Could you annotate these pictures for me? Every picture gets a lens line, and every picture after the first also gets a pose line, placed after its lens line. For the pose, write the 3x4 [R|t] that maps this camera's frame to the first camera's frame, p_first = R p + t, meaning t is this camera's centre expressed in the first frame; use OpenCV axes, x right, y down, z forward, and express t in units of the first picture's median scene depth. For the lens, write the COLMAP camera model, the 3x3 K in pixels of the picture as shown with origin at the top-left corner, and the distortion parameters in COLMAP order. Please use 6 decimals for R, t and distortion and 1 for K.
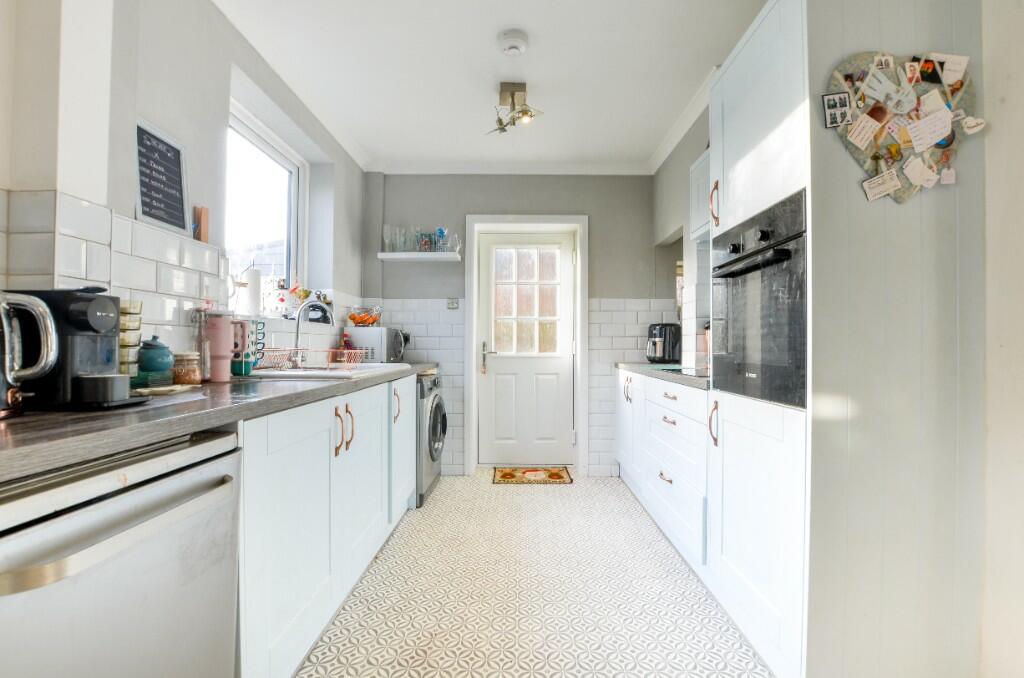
lens RADIAL K [[456.0, 0, 512.0], [0, 456.0, 342.0], [0, 0, 1]] dist [-0.024355, 0.001870]
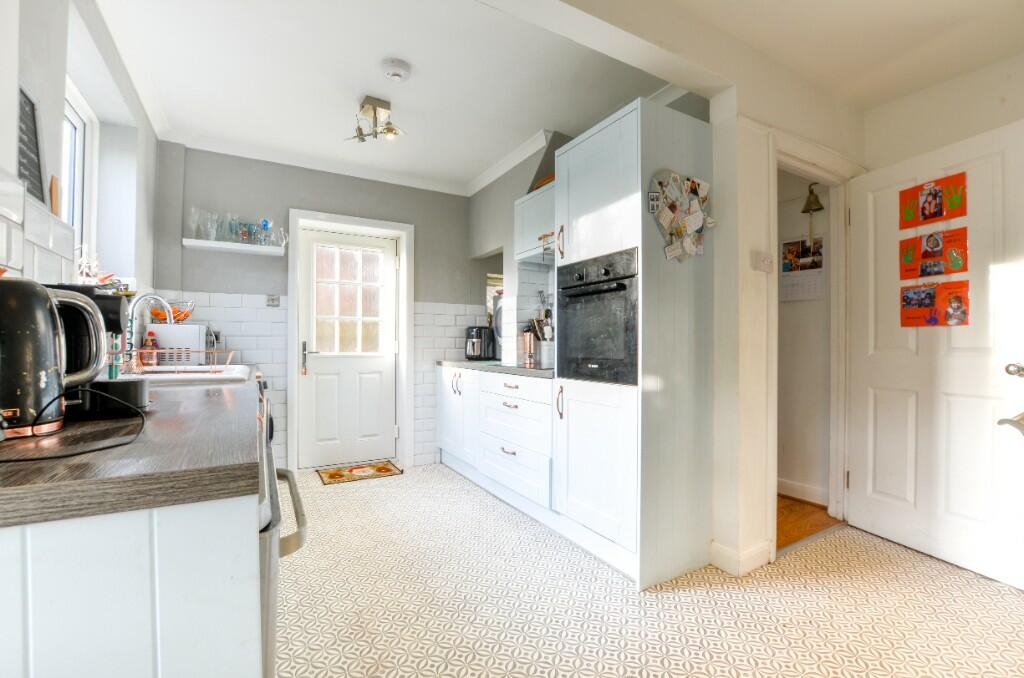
lens RADIAL K [[456.0, 0, 514.3], [0, 456.0, 341.0], [0, 0, 1]] dist [-0.024355, 0.001870]
pose [[0.862221, 0.004089, 0.506515, -0.210538], [-0.003932, 0.999991, -0.001380, -0.002130], [-0.506516, -0.000801, 0.862230, -0.065577]]
